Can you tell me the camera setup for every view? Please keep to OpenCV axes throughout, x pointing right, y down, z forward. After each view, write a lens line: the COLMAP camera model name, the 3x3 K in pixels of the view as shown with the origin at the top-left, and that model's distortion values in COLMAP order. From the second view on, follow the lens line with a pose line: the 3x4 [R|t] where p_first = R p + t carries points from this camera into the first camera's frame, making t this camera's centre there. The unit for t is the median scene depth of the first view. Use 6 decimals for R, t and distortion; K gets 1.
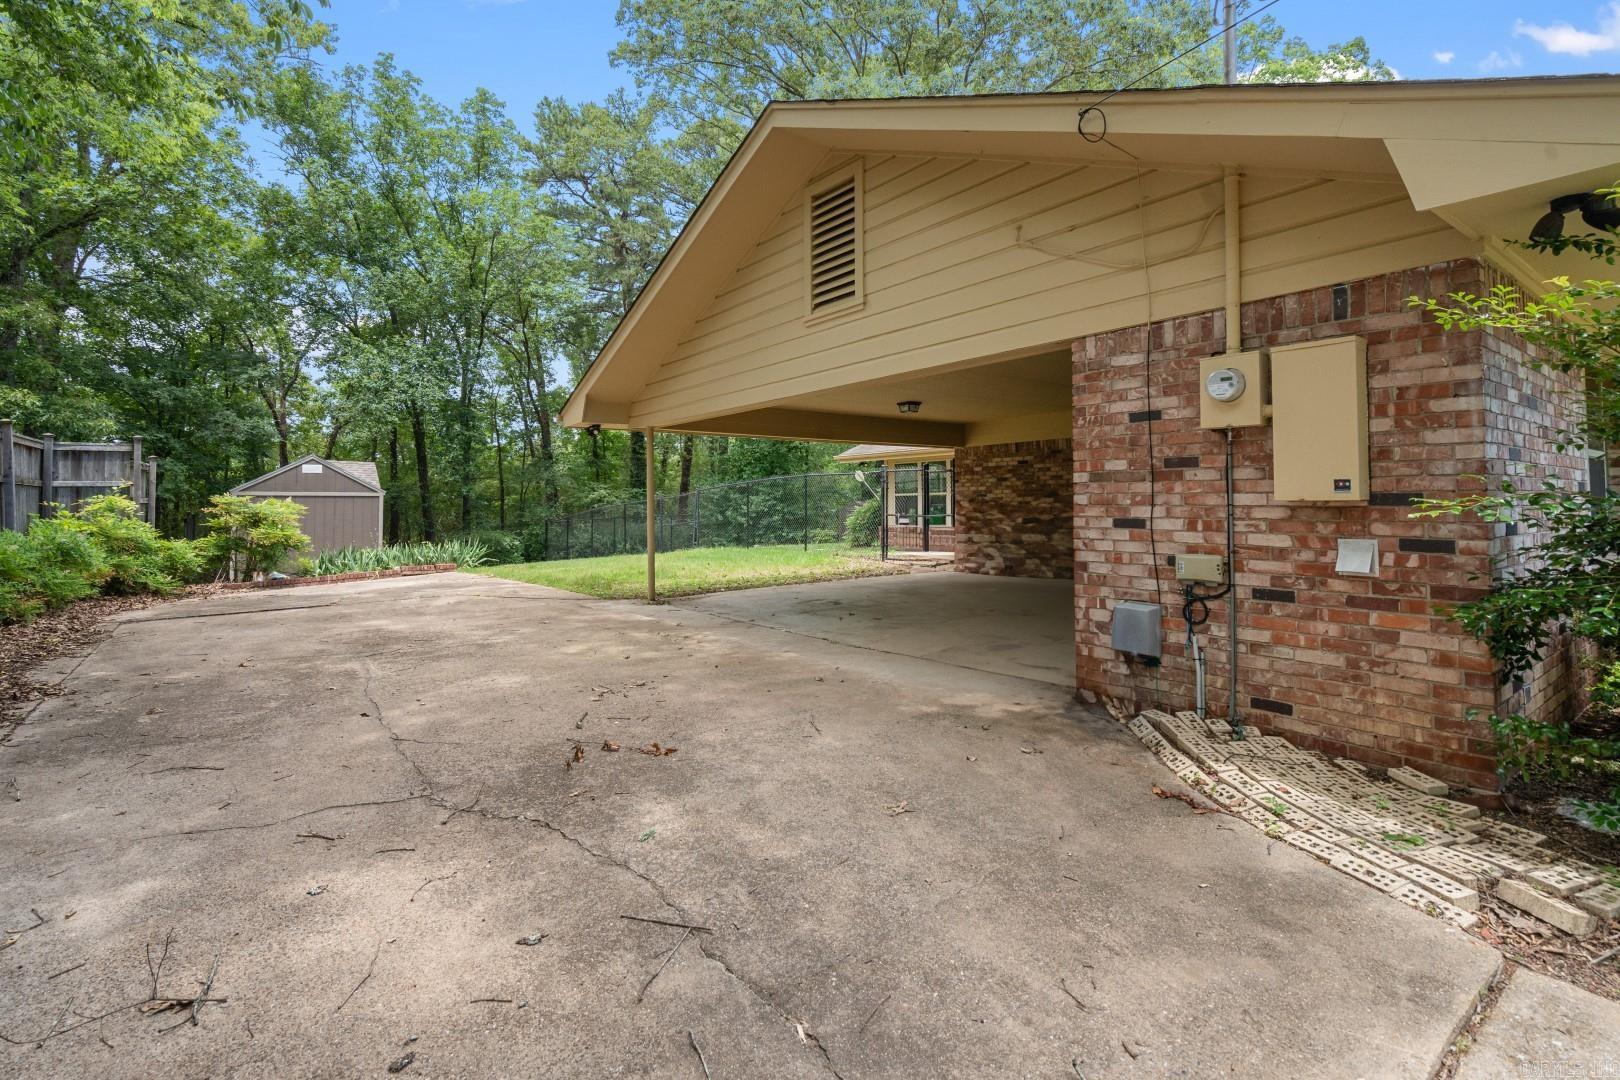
lens RADIAL K [[741.3, 0, 809.6], [0, 741.3, 485.1], [0, 0, 1]] dist [-0.001660, 0.001022]
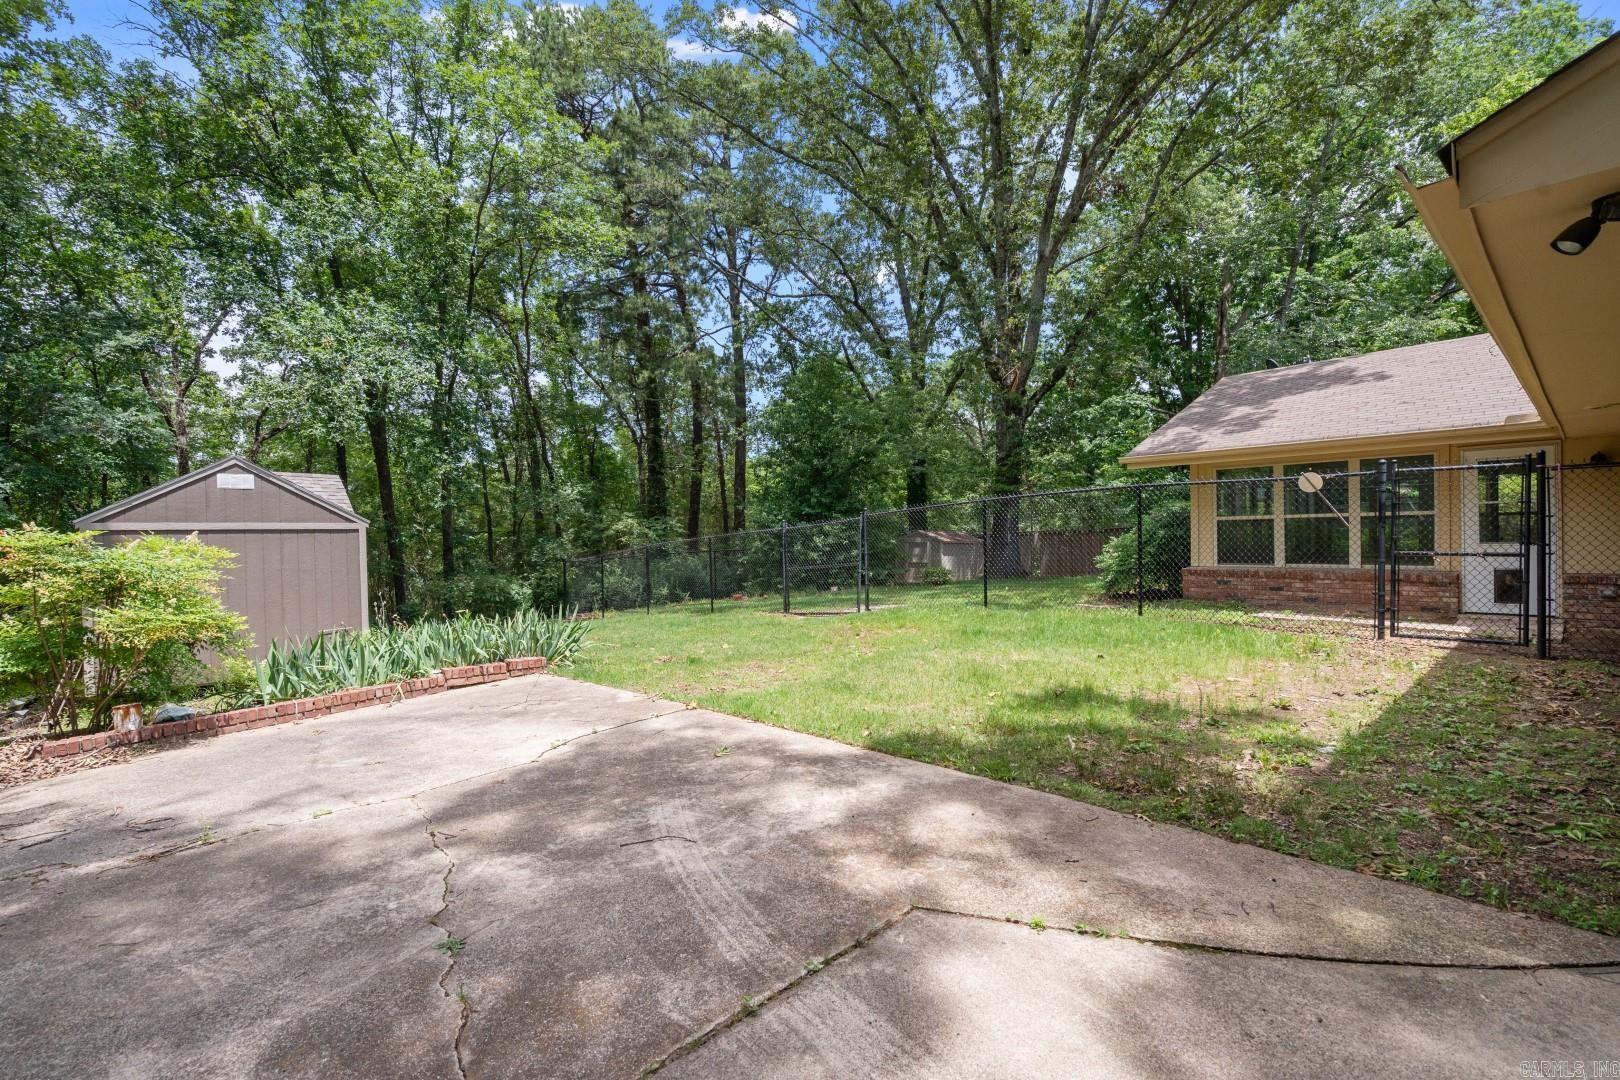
lens RADIAL K [[741.3, 0, 816.5], [0, 741.3, 555.4], [0, 0, 1]] dist [-0.001660, 0.001022]
pose [[0.996408, -0.013116, 0.083662, -0.331413], [0.008523, 0.998449, 0.055025, 0.008278], [-0.084254, -0.054115, 0.994974, 0.473872]]
